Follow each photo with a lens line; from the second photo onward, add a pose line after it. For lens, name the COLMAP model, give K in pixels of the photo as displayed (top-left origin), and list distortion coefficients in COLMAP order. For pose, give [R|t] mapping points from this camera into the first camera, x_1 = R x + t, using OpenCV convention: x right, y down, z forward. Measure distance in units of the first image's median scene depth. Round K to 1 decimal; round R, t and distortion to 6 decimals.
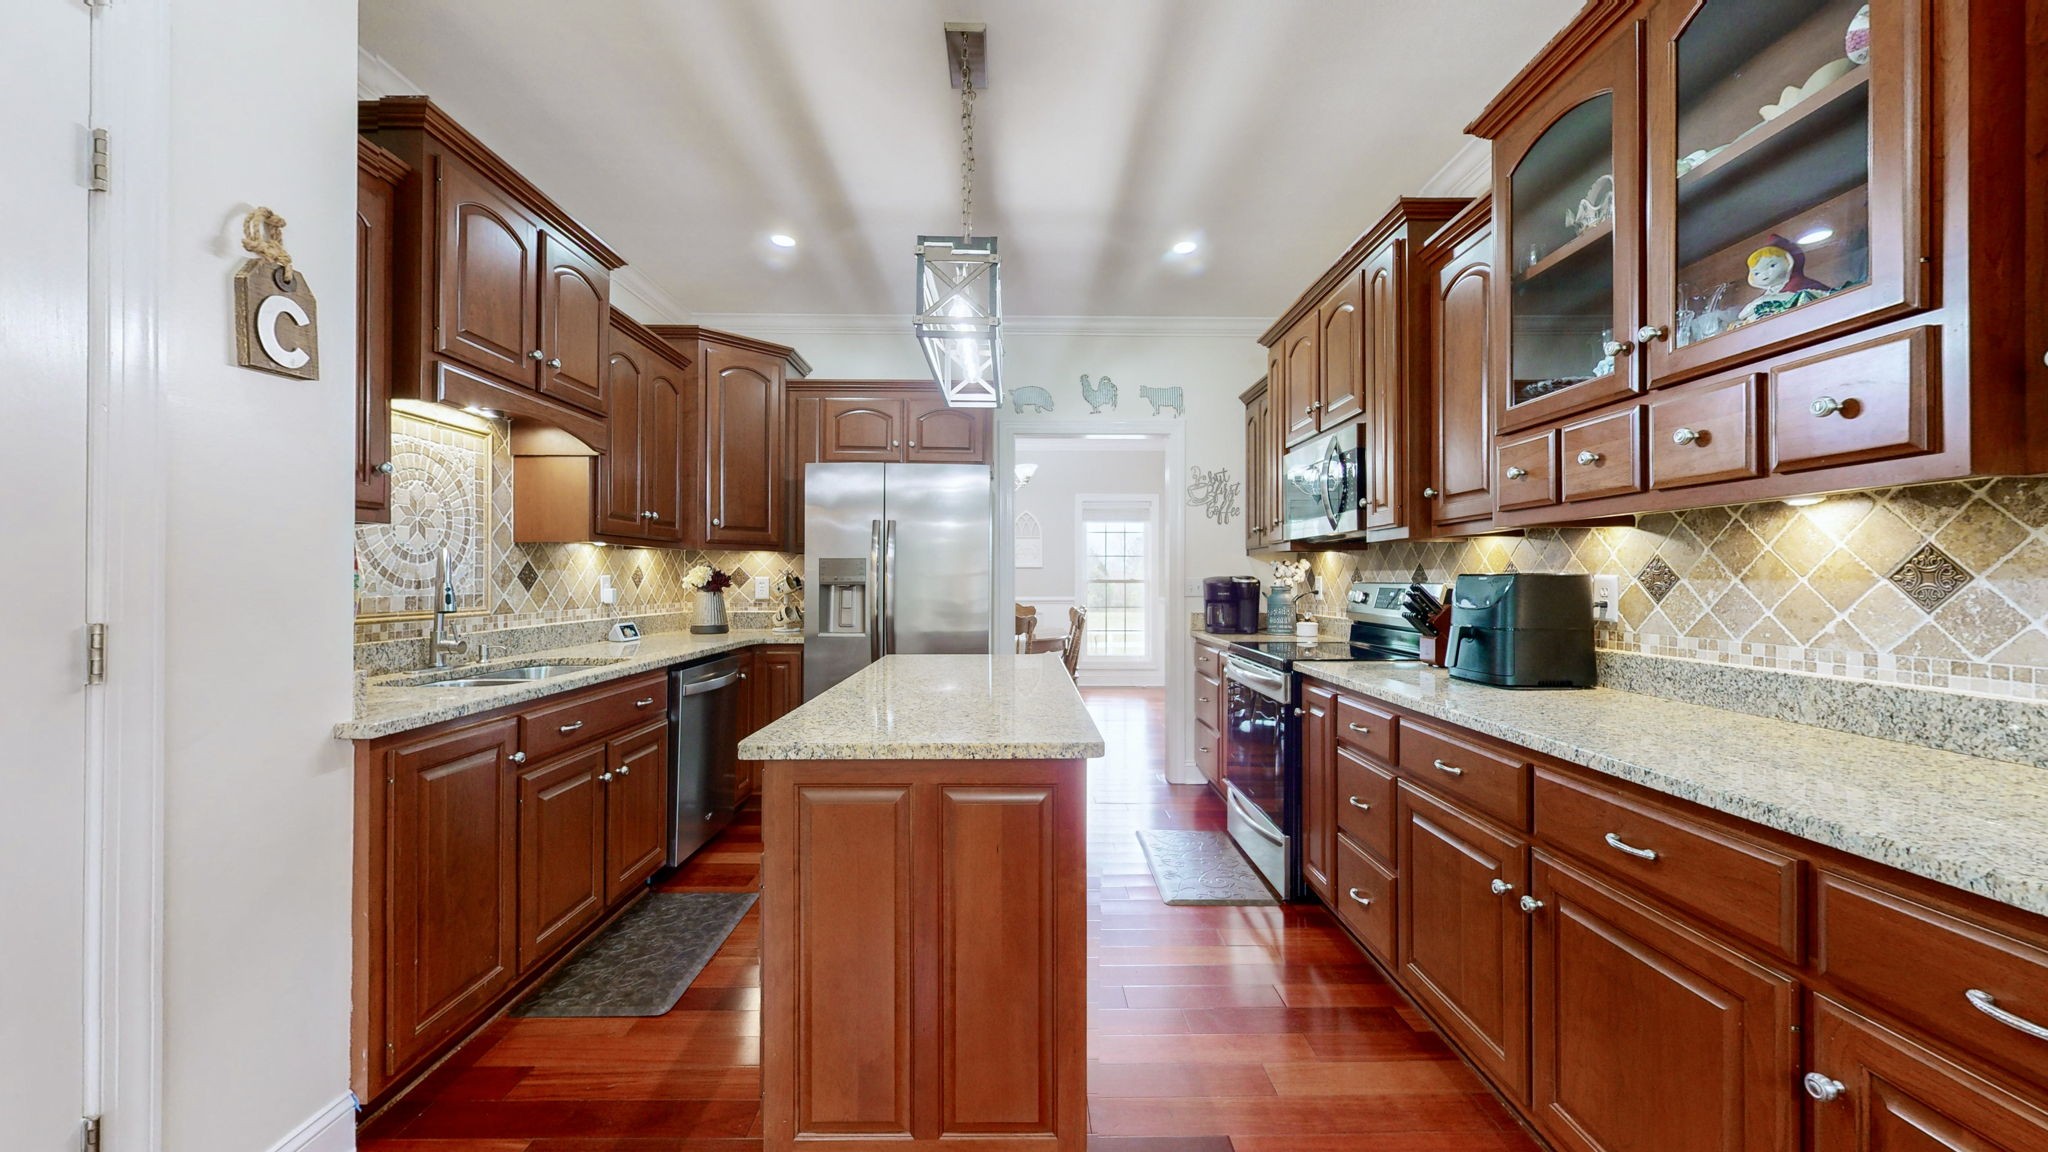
lens RADIAL K [[748.0, 0, 1027.0], [0, 748.0, 577.5], [0, 0, 1]] dist [0.000667, -0.000089]
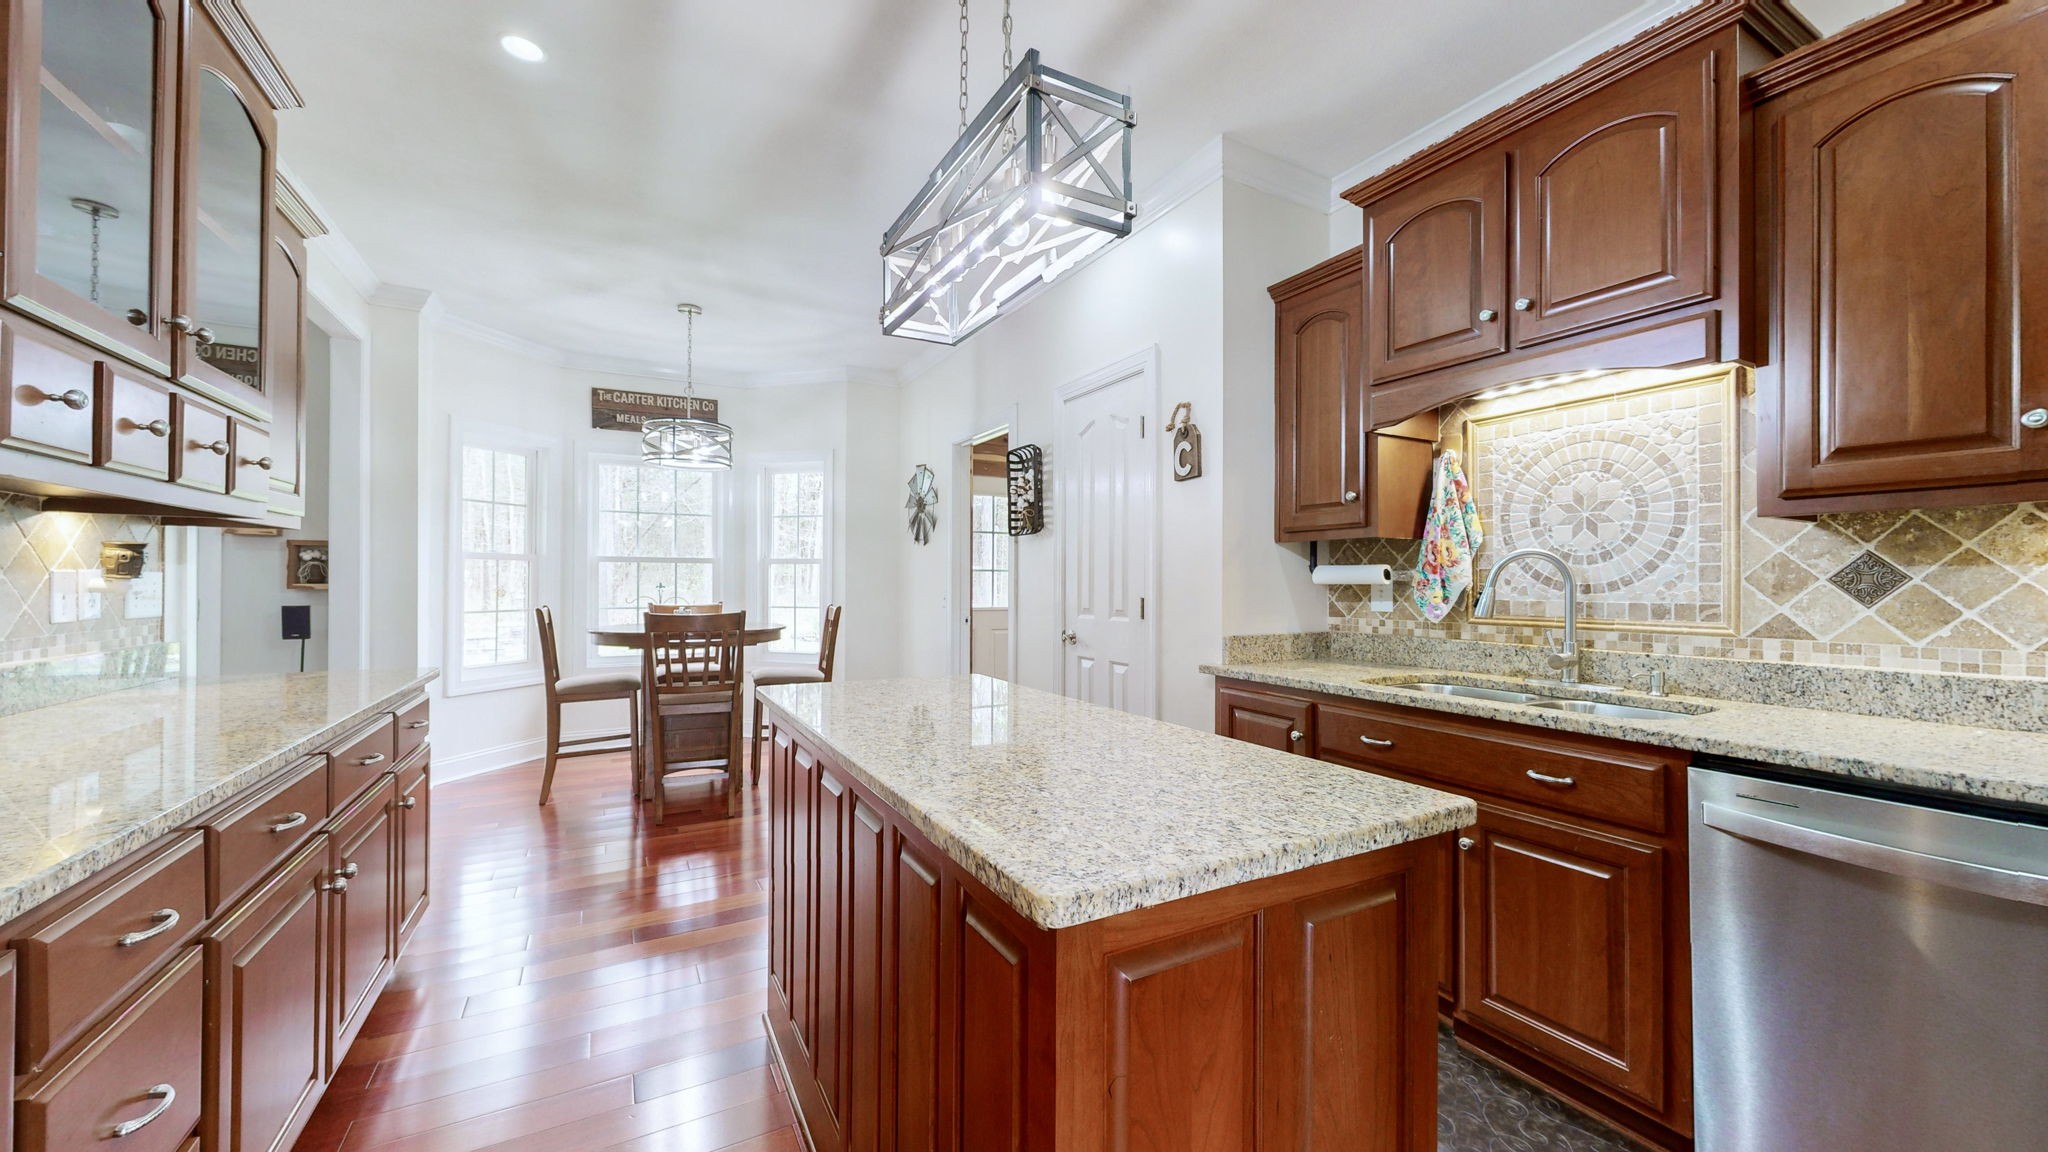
lens RADIAL K [[748.0, 0, 1027.0], [0, 748.0, 577.5], [0, 0, 1]] dist [0.000667, -0.000089]
pose [[-0.875937, -0.007899, -0.482362, 0.180420], [-0.004247, 0.999953, -0.008662, 0.005821], [0.482408, -0.005538, -0.875929, 1.337946]]
